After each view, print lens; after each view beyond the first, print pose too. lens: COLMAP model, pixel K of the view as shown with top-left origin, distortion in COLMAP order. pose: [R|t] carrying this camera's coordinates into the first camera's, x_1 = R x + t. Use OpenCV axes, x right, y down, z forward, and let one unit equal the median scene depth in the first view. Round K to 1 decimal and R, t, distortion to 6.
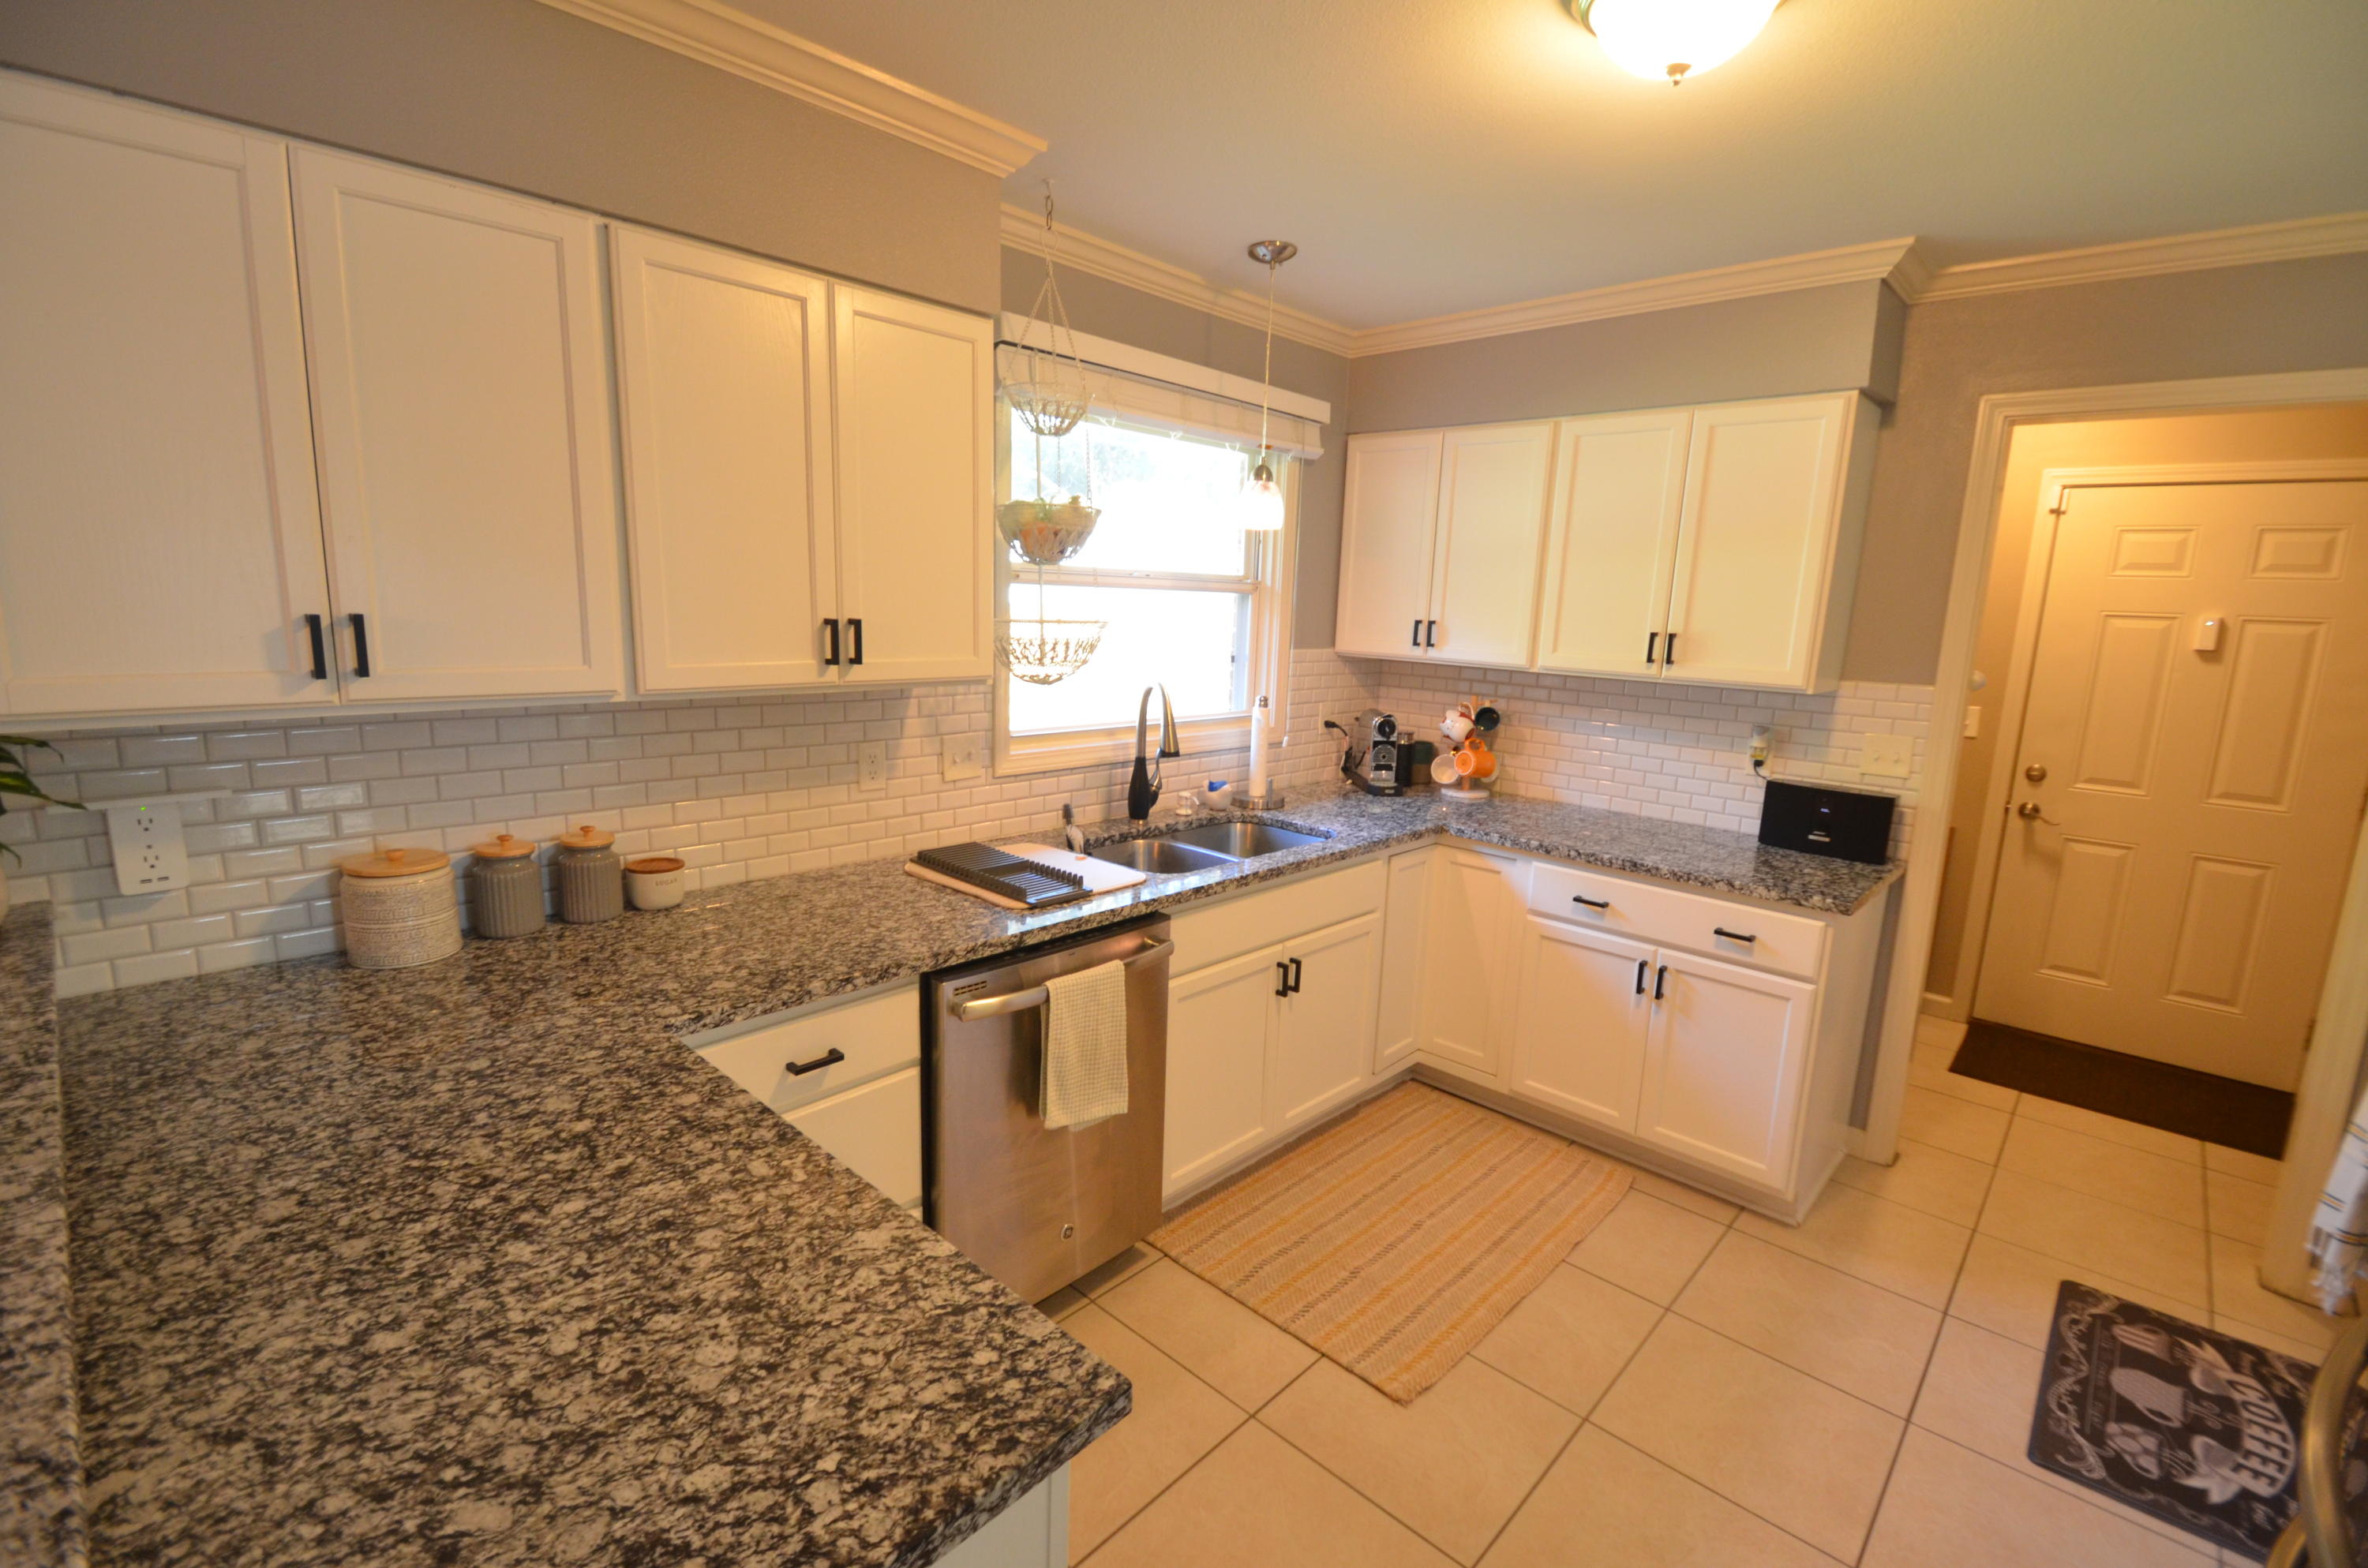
lens RADIAL K [[1042.4, 0, 1178.8], [0, 1042.4, 791.2], [0, 0, 1]] dist [0.008610, -0.013736]
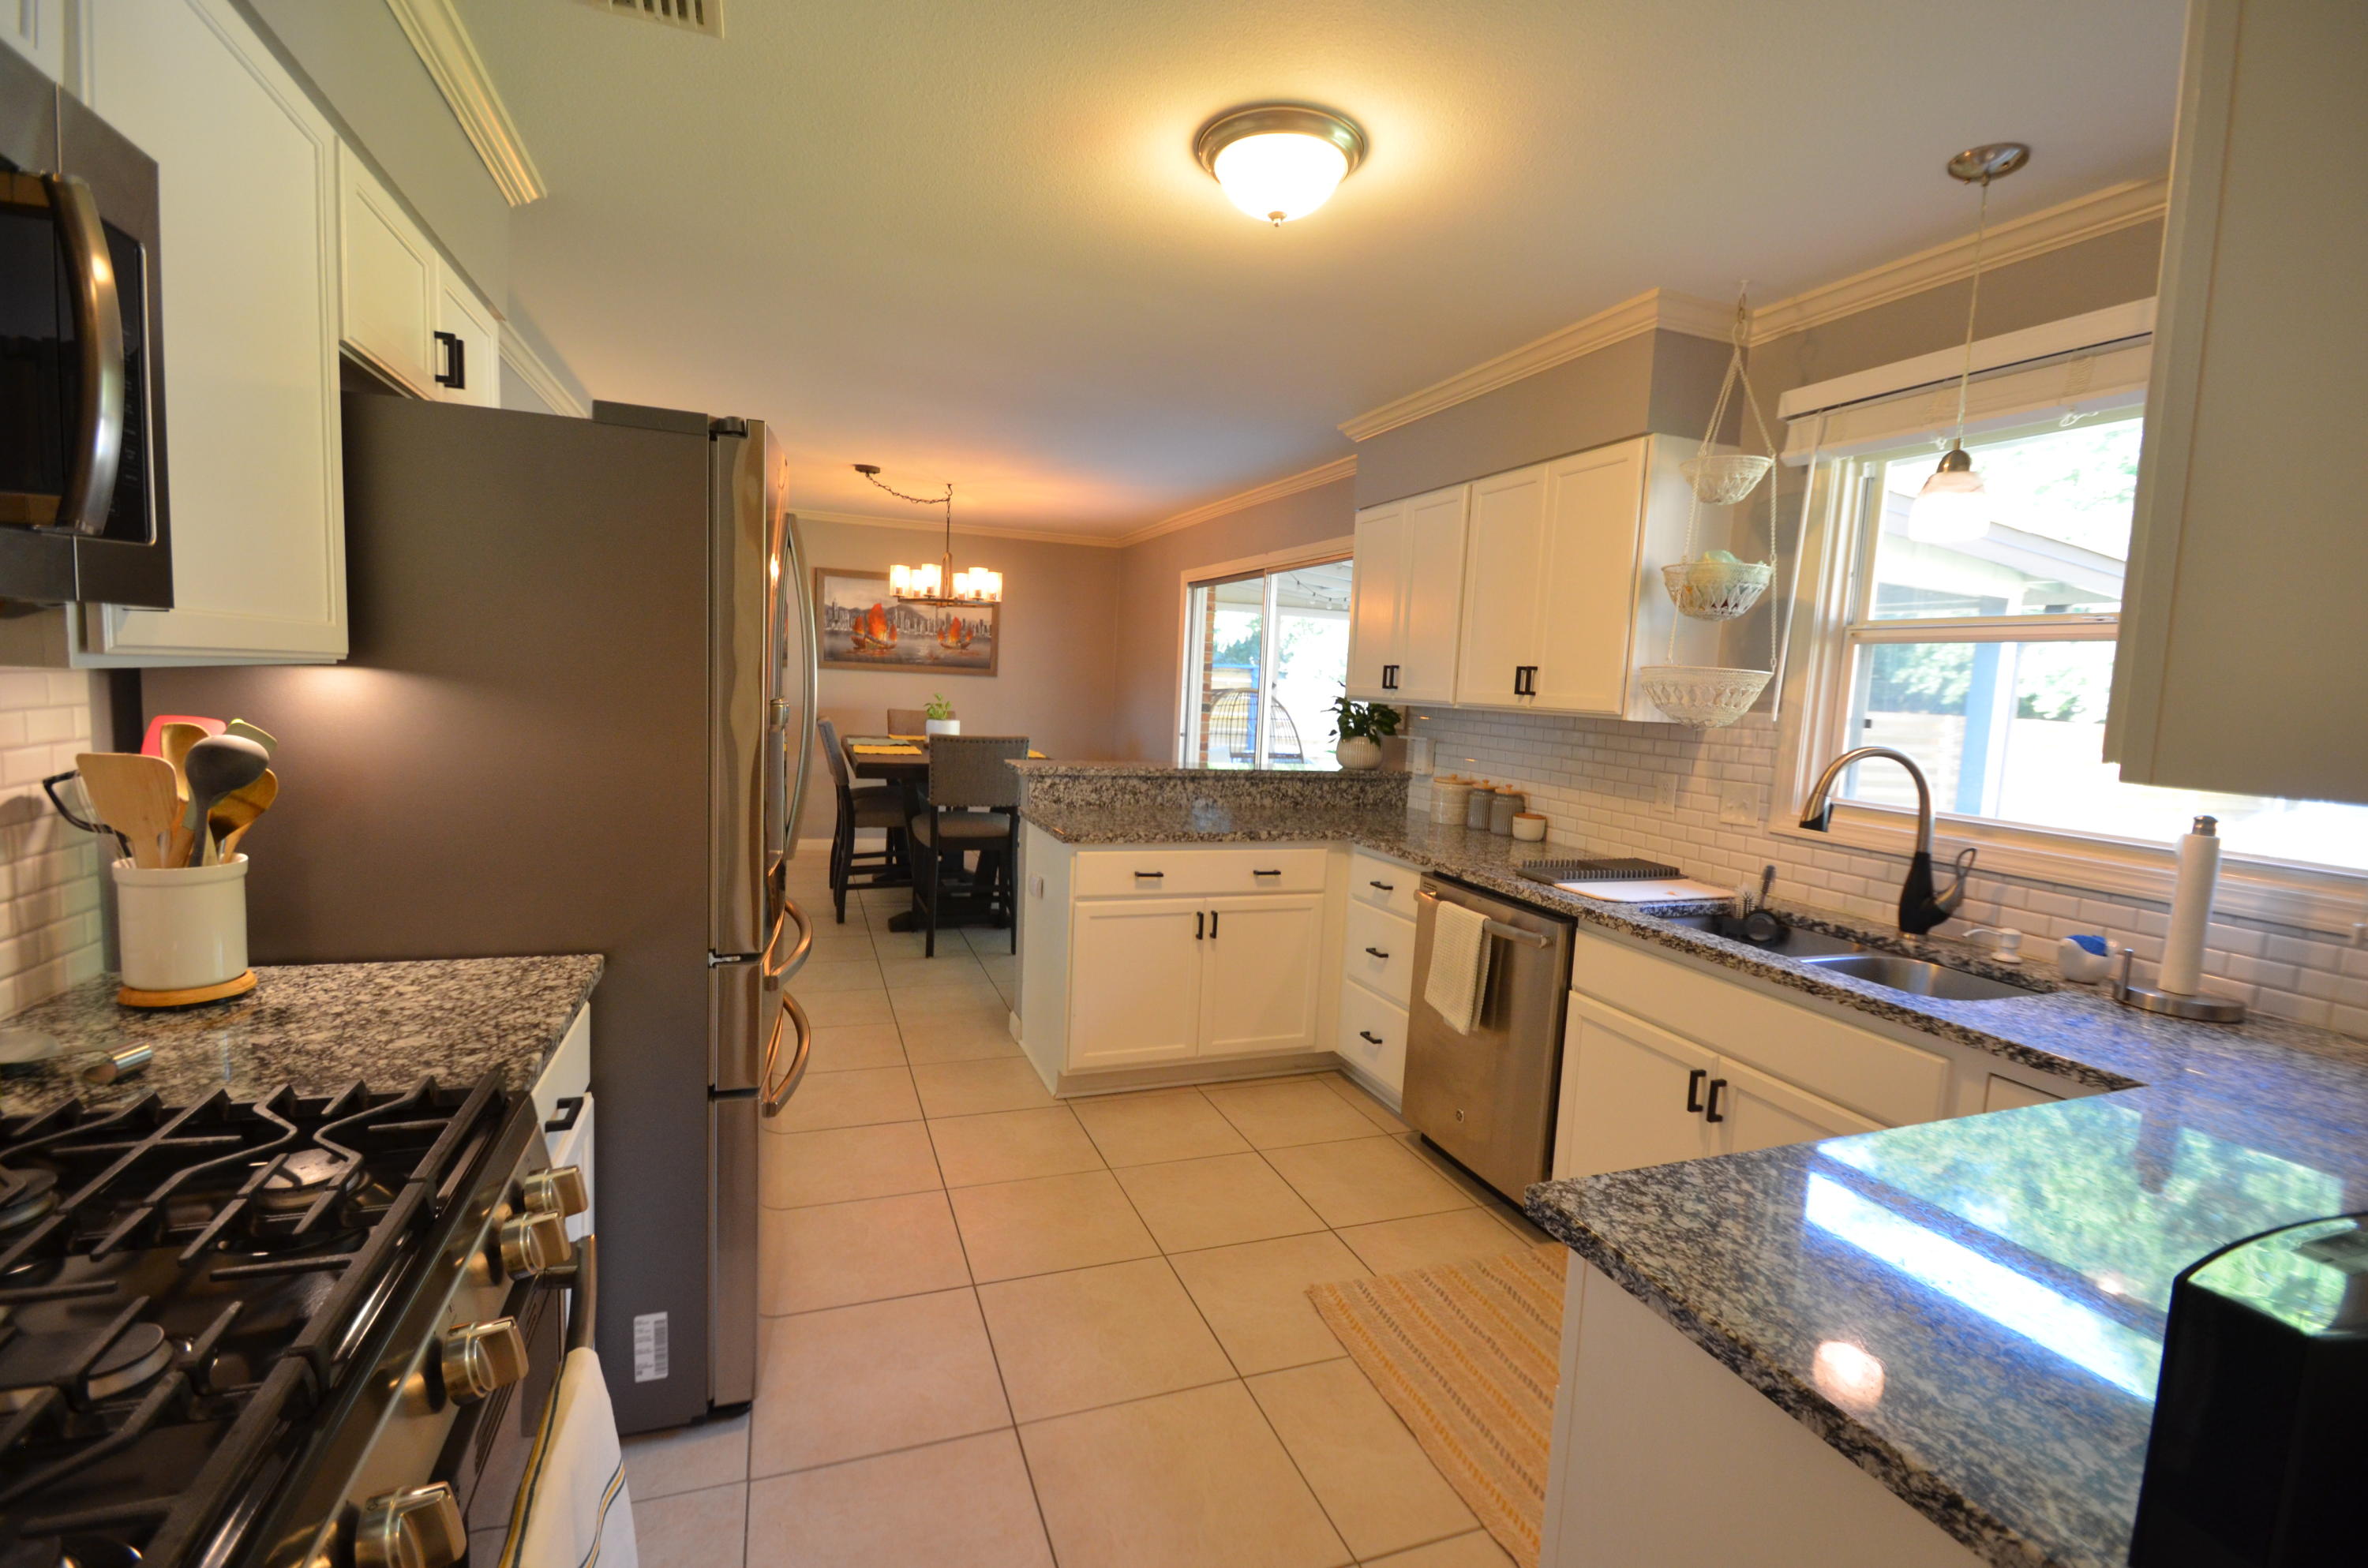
lens RADIAL K [[1042.4, 0, 1186.1], [0, 1042.4, 787.5], [0, 0, 1]] dist [0.008610, -0.013736]
pose [[-0.454896, 0.040594, -0.889619, 0.948384], [-0.224684, 0.961412, 0.158760, -0.086619], [0.861735, 0.272102, -0.428221, 0.902522]]
